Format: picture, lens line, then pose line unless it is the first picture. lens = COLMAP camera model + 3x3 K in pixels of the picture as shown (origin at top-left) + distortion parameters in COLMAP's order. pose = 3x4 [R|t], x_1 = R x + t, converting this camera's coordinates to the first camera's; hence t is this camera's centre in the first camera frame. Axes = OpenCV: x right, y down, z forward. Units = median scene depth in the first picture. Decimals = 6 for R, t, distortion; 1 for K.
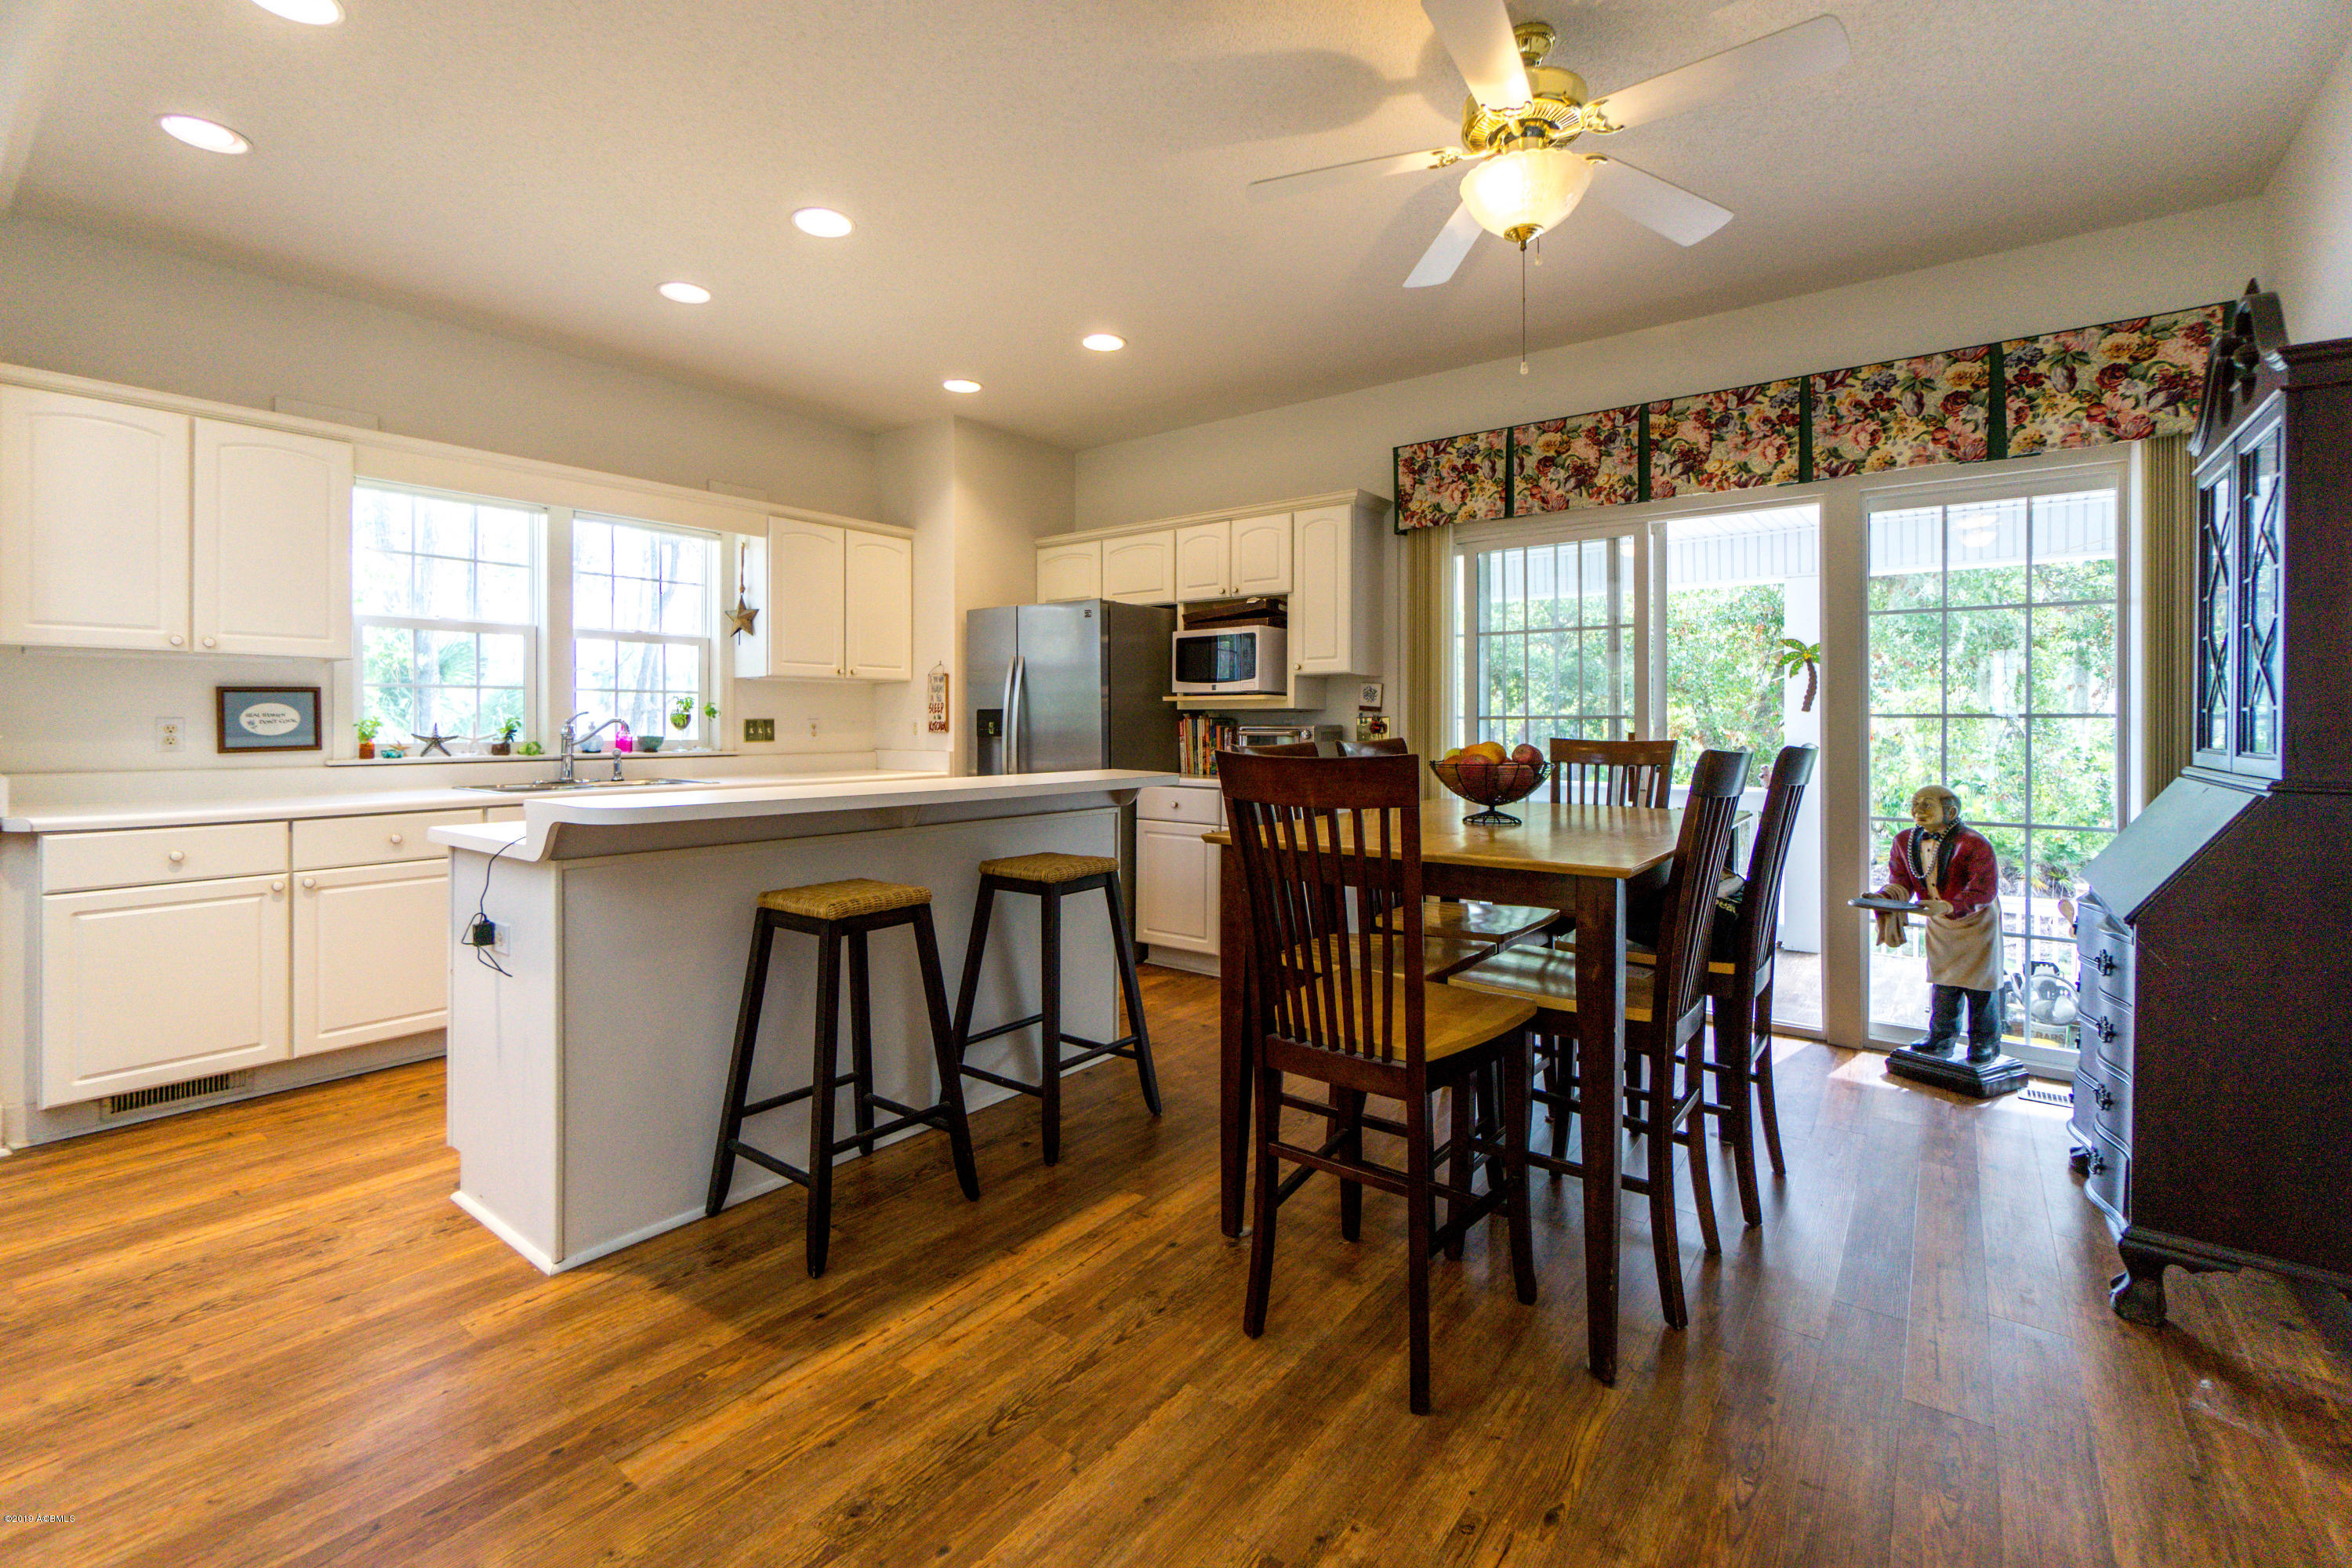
lens RADIAL K [[1039.6, 0, 1173.1], [0, 1039.6, 718.6], [0, 0, 1]] dist [-0.000841, -0.000476]
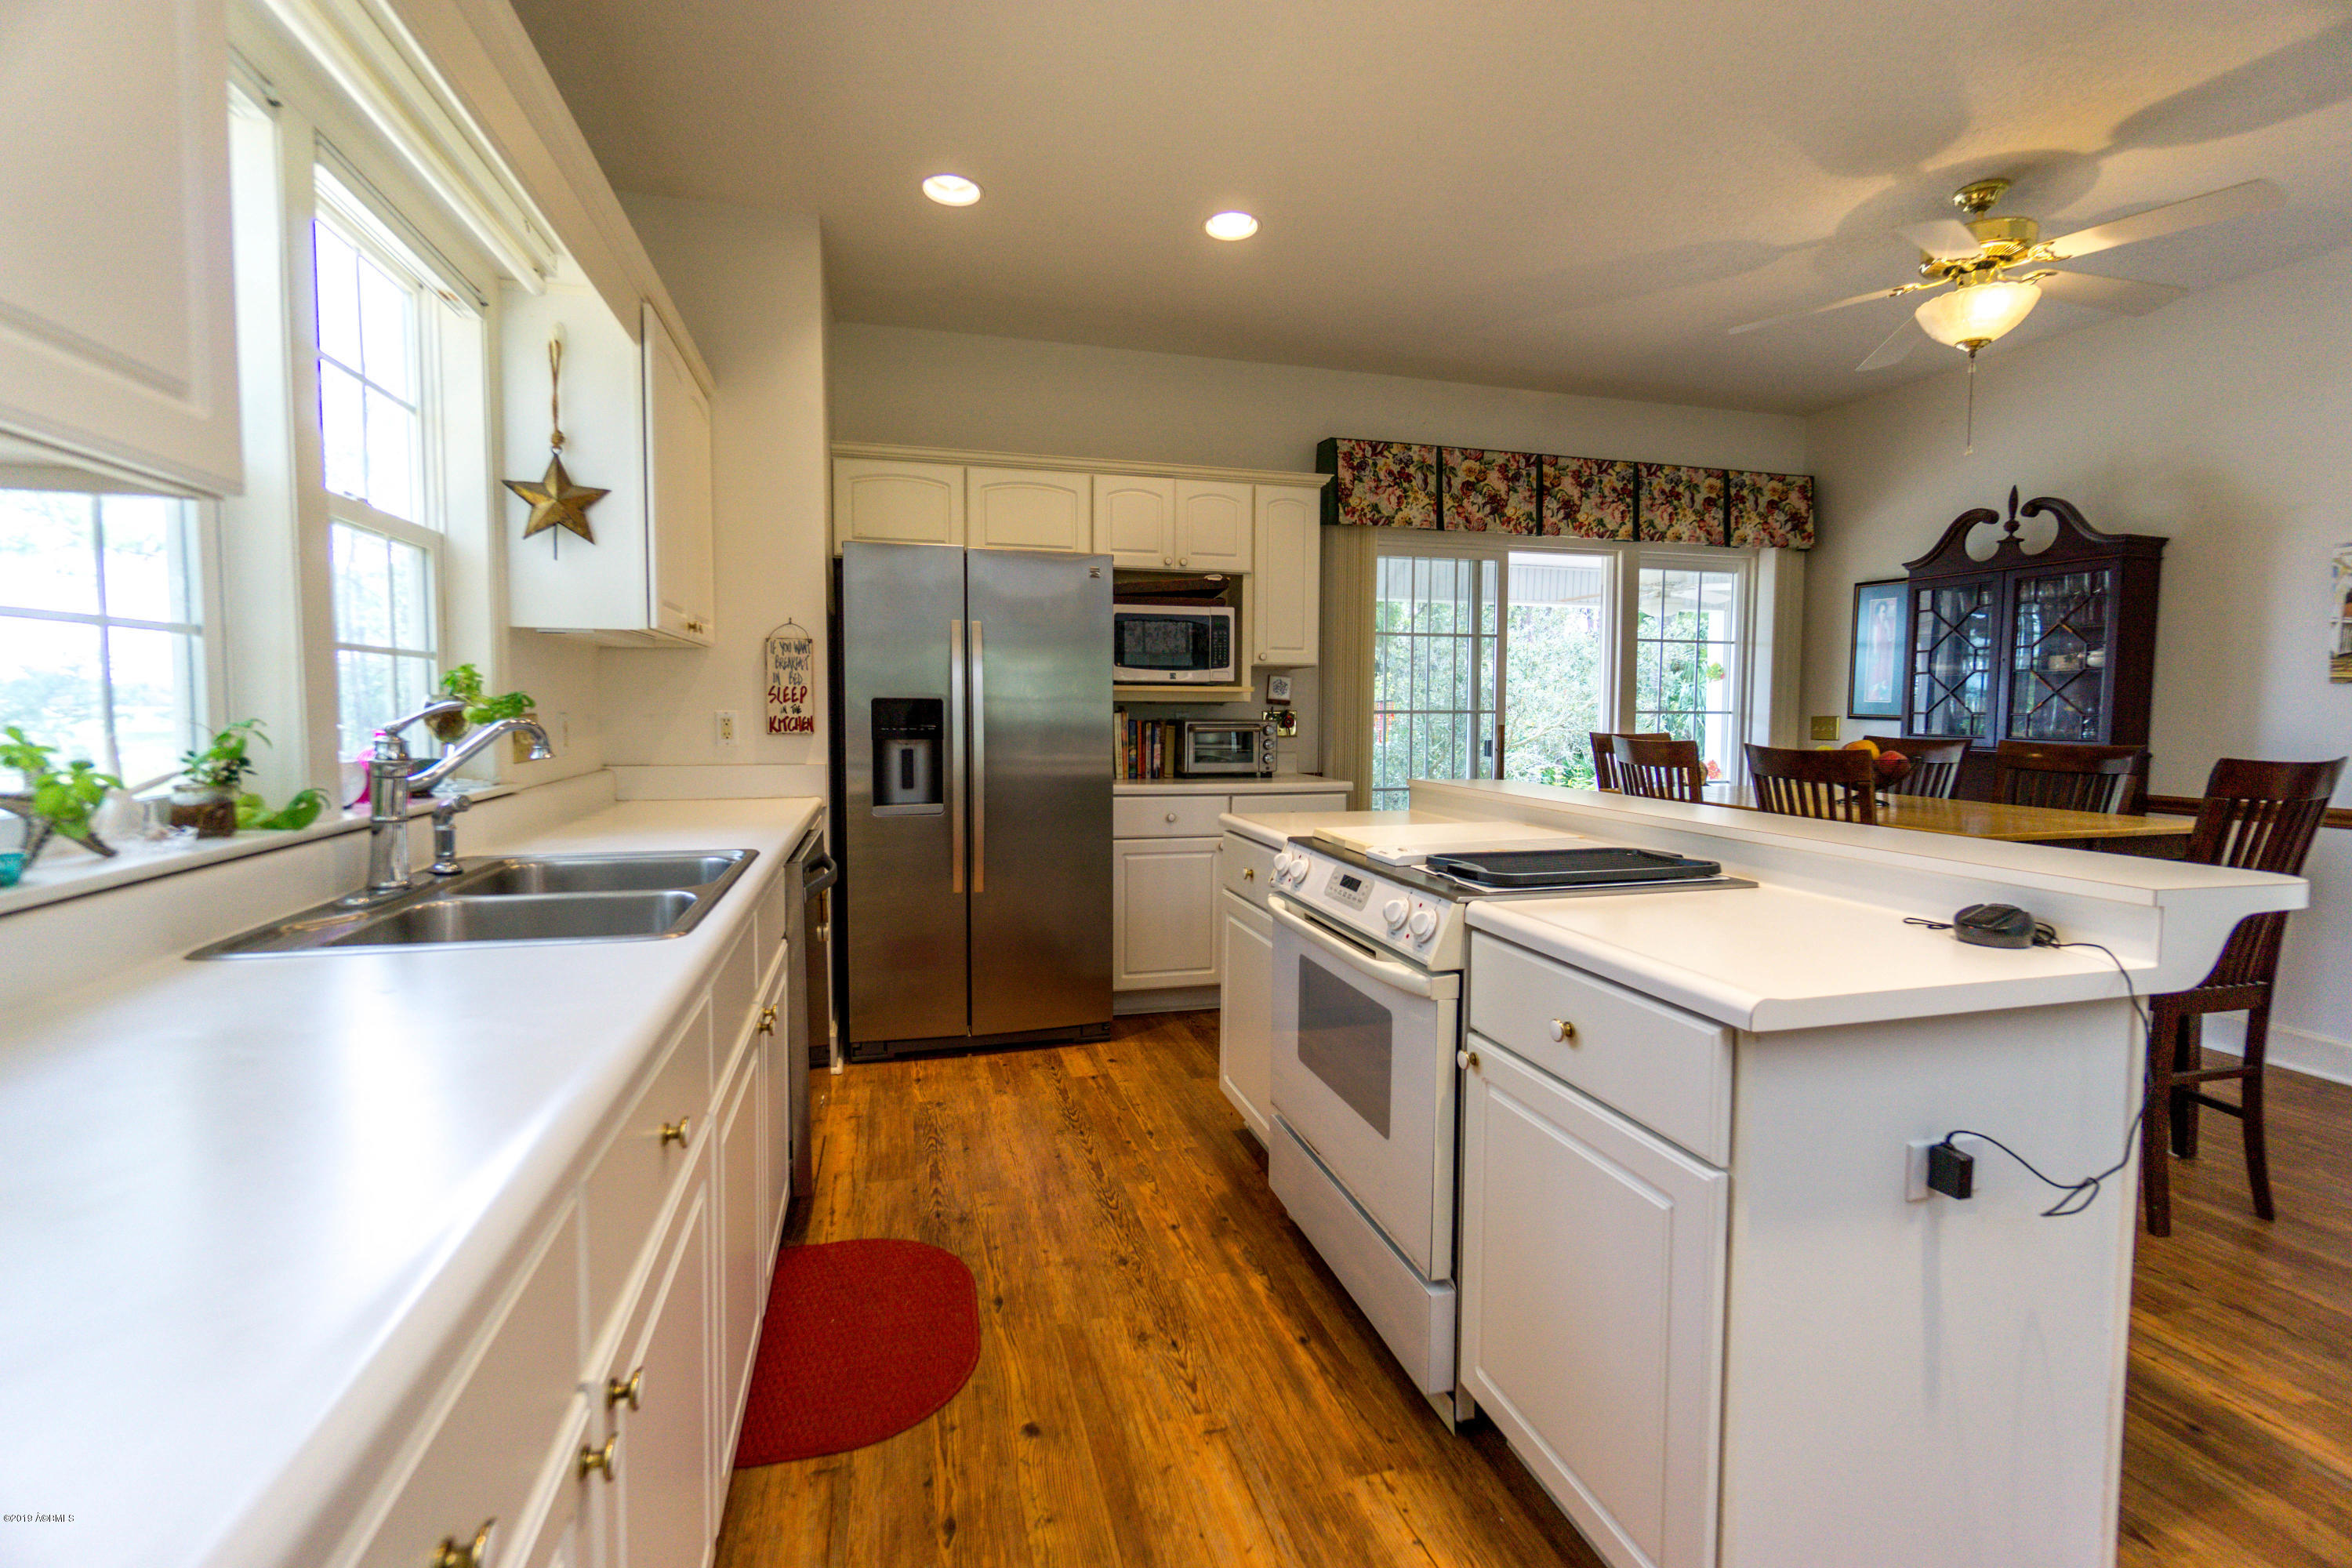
lens RADIAL K [[1010.6, 0, 1170.1], [0, 1010.6, 769.1], [0, 0, 1]] dist [-0.009853, 0.000785]
pose [[0.608659, -0.046006, 0.792097, -0.717679], [-0.006603, 0.997989, 0.063039, -0.007165], [-0.793404, -0.043600, 0.607132, 0.579035]]
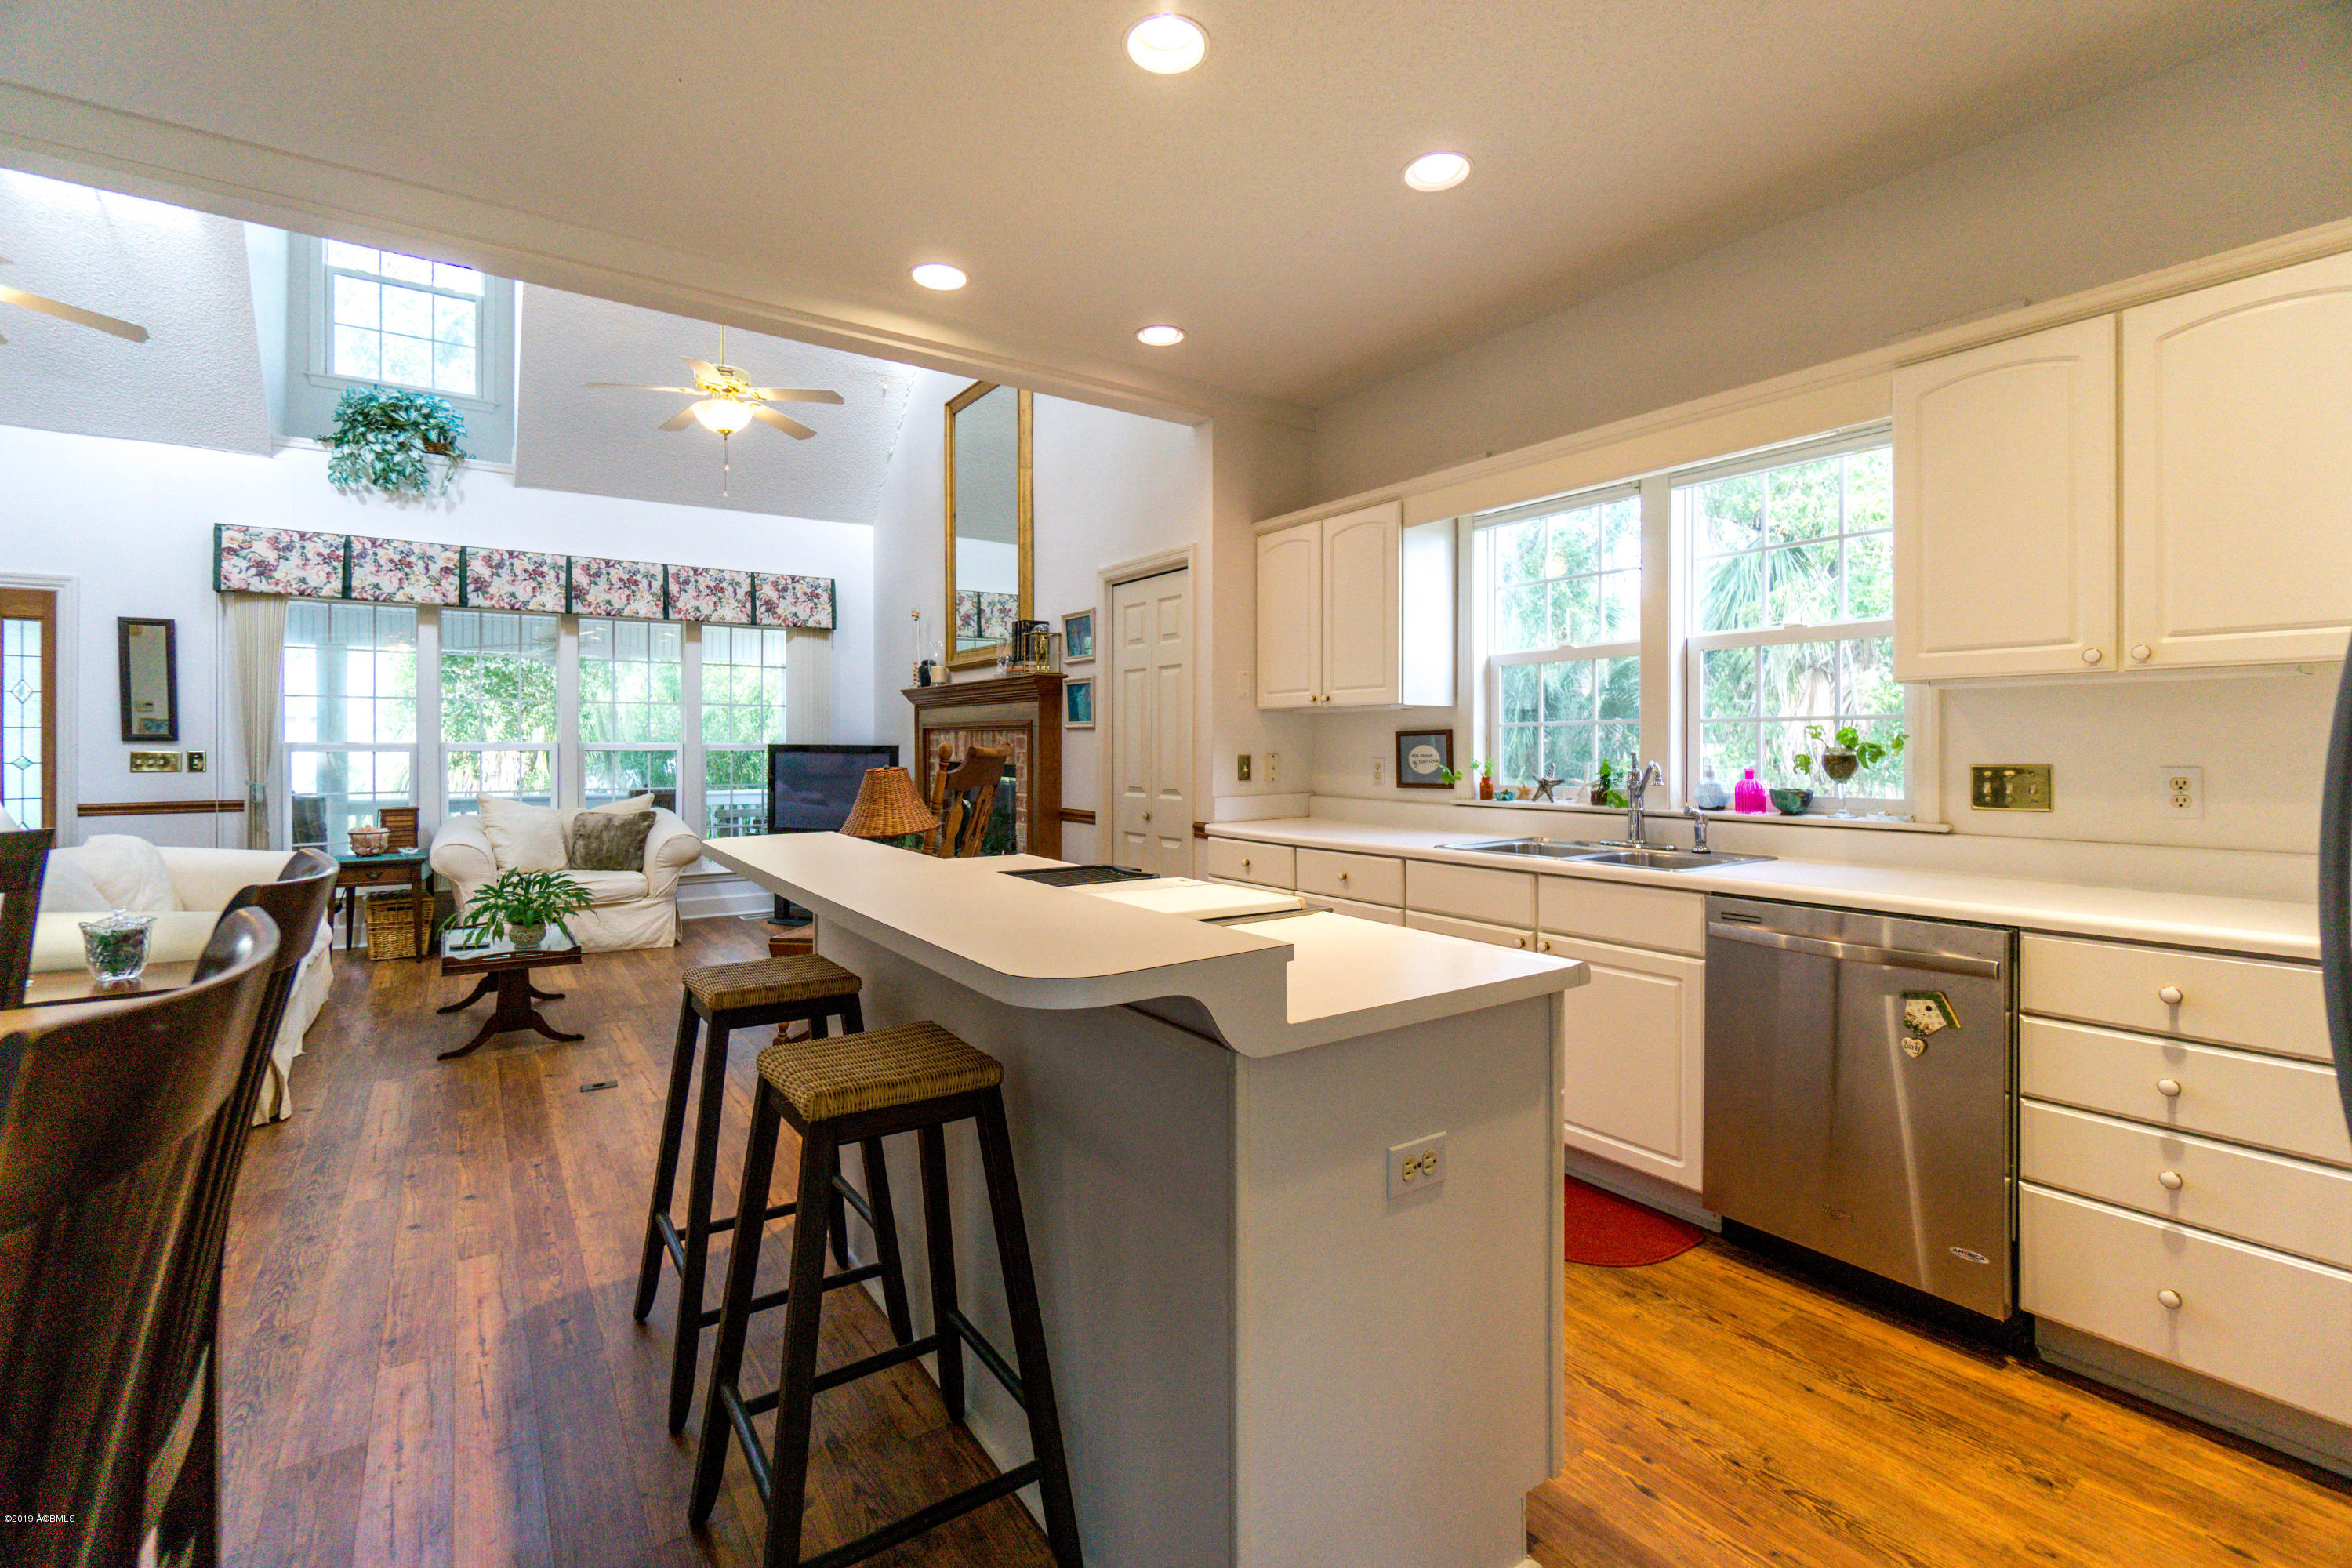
lens RADIAL K [[1033.2, 0, 1172.6], [0, 1033.2, 740.7], [0, 0, 1]] dist [-0.001535, -0.000142]
pose [[-0.307997, -0.005131, -0.951374, 0.238632], [0.002274, 0.999979, -0.006129, -0.011479], [0.951385, -0.004051, -0.307978, 0.939035]]
